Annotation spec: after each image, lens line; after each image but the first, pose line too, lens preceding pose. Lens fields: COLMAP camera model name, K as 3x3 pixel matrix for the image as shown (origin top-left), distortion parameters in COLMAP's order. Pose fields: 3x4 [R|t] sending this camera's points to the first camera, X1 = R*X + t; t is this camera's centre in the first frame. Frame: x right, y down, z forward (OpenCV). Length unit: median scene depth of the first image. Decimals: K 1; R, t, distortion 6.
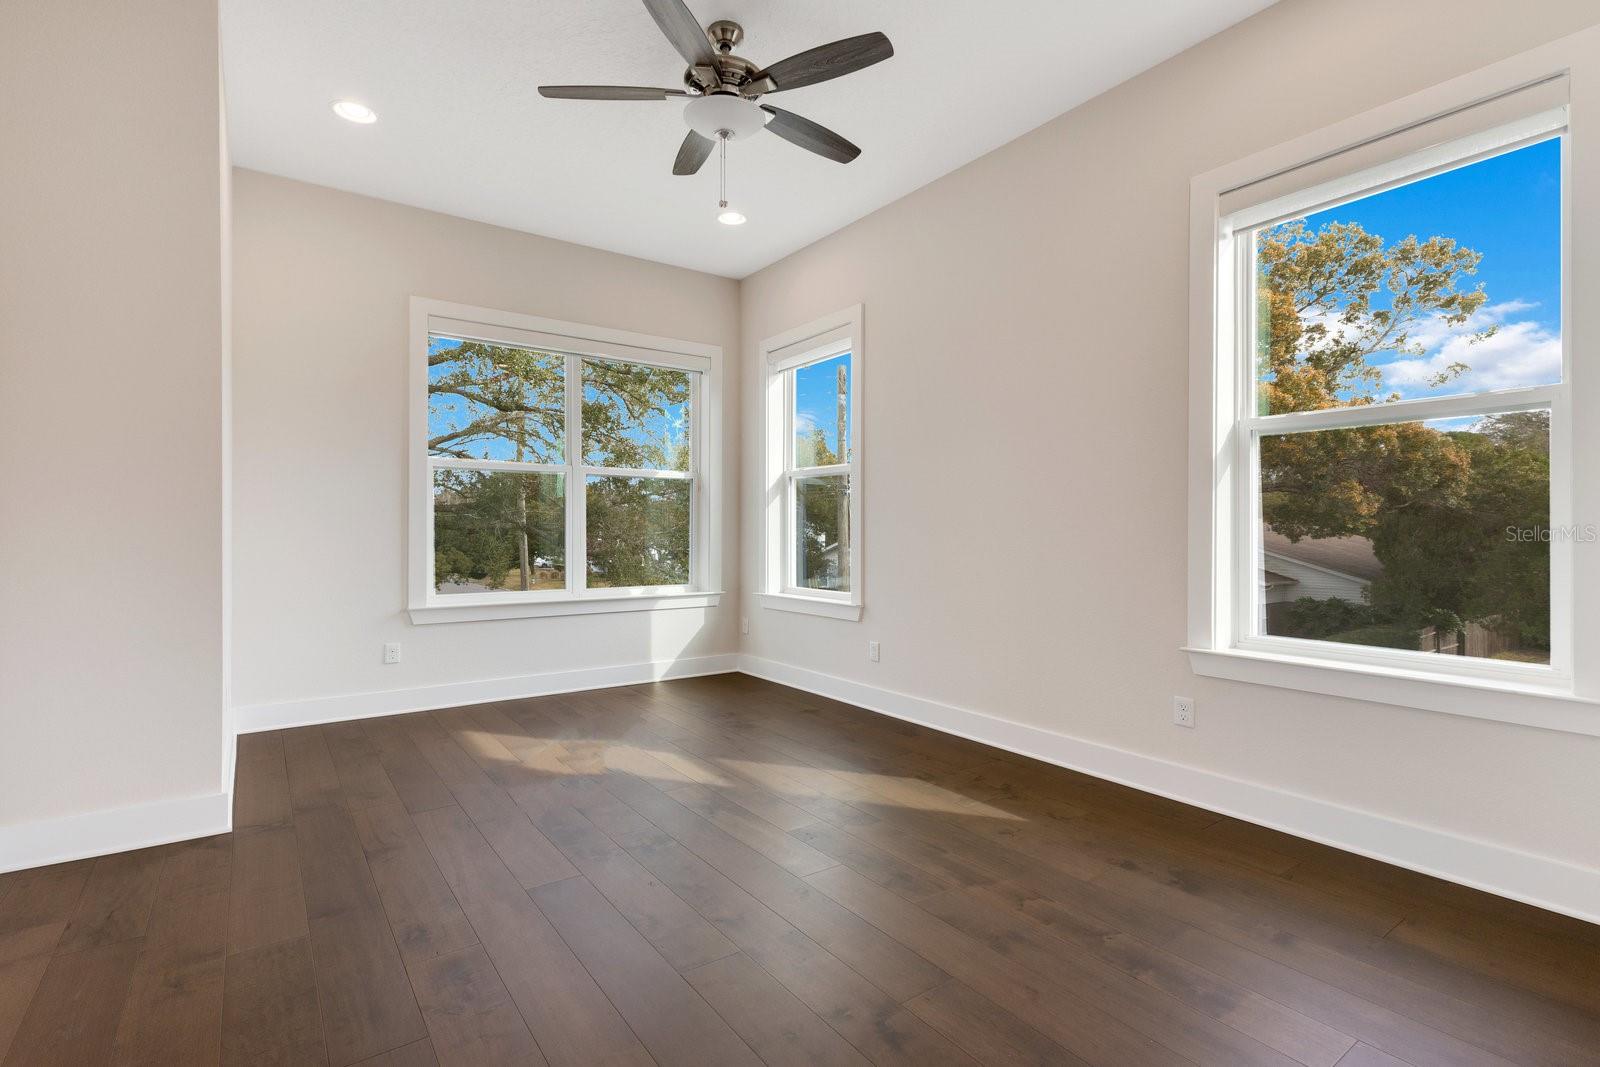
lens RADIAL K [[719.0, 0, 805.8], [0, 719.0, 529.9], [0, 0, 1]] dist [0.007740, -0.000486]
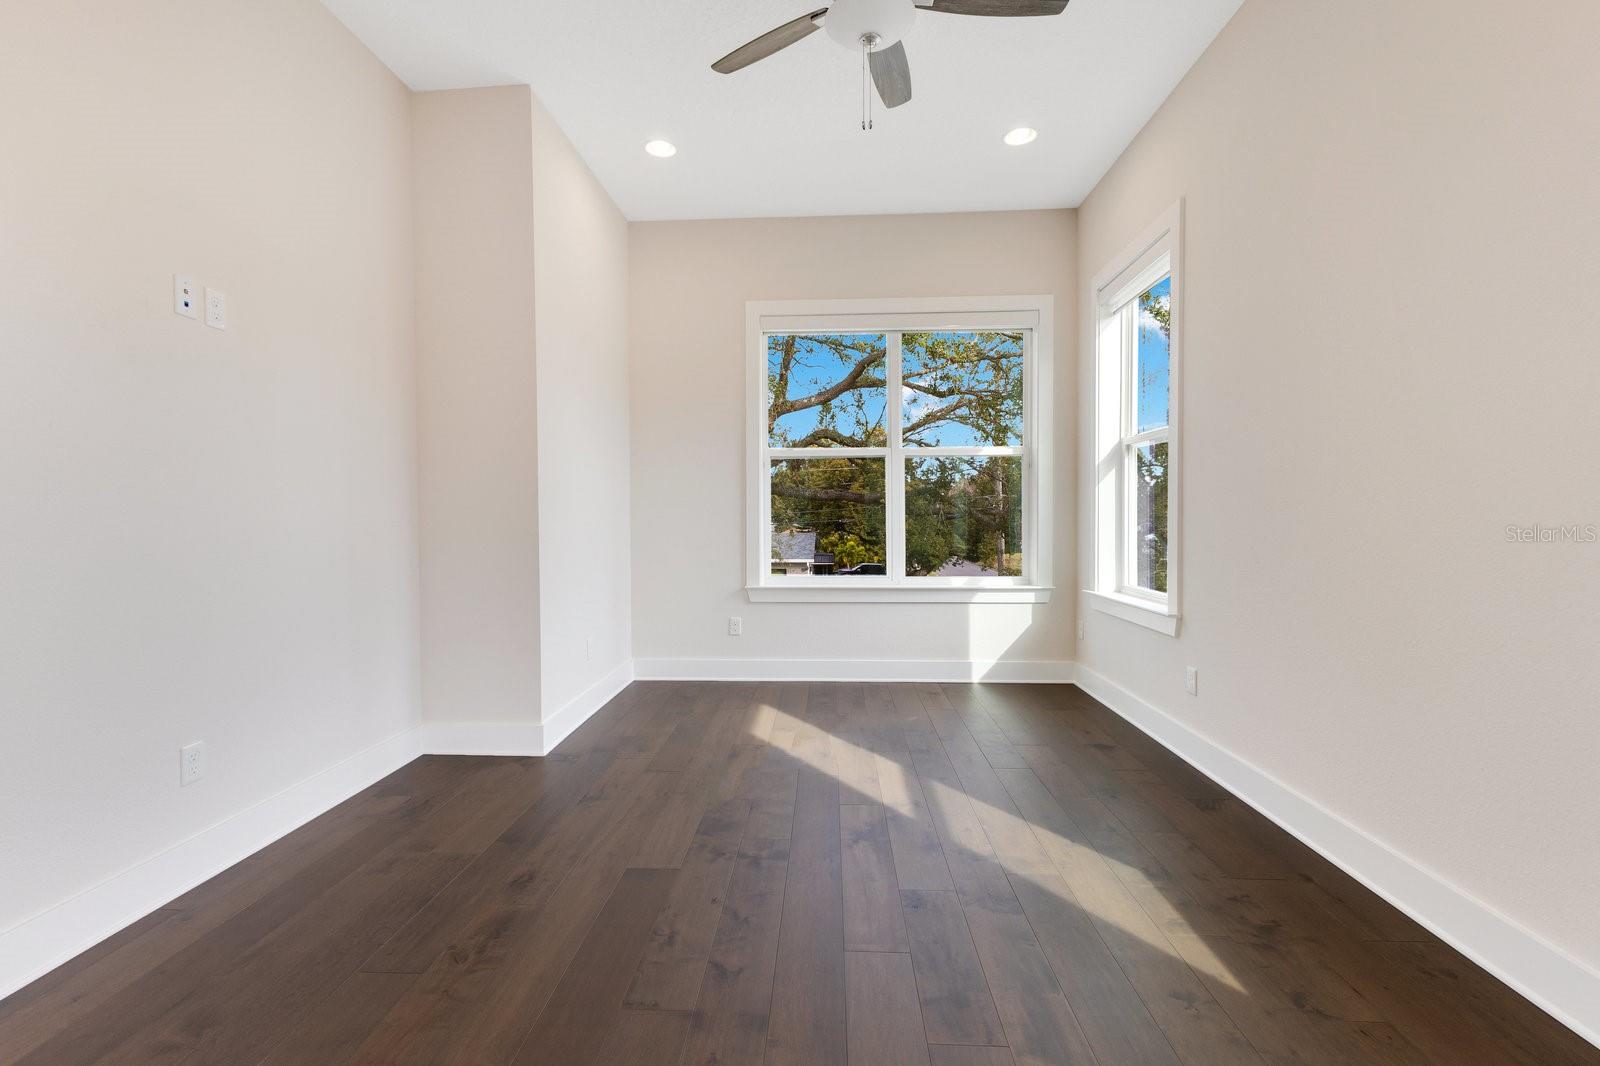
lens RADIAL K [[742.0, 0, 800.0], [0, 742.0, 533.0], [0, 0, 1]] dist [0.008895, -0.000174]
pose [[0.794140, 0.008973, -0.607668, 0.187839], [0.006786, 0.999698, 0.023630, 0.000317], [0.607696, -0.022889, 0.793839, 0.136812]]
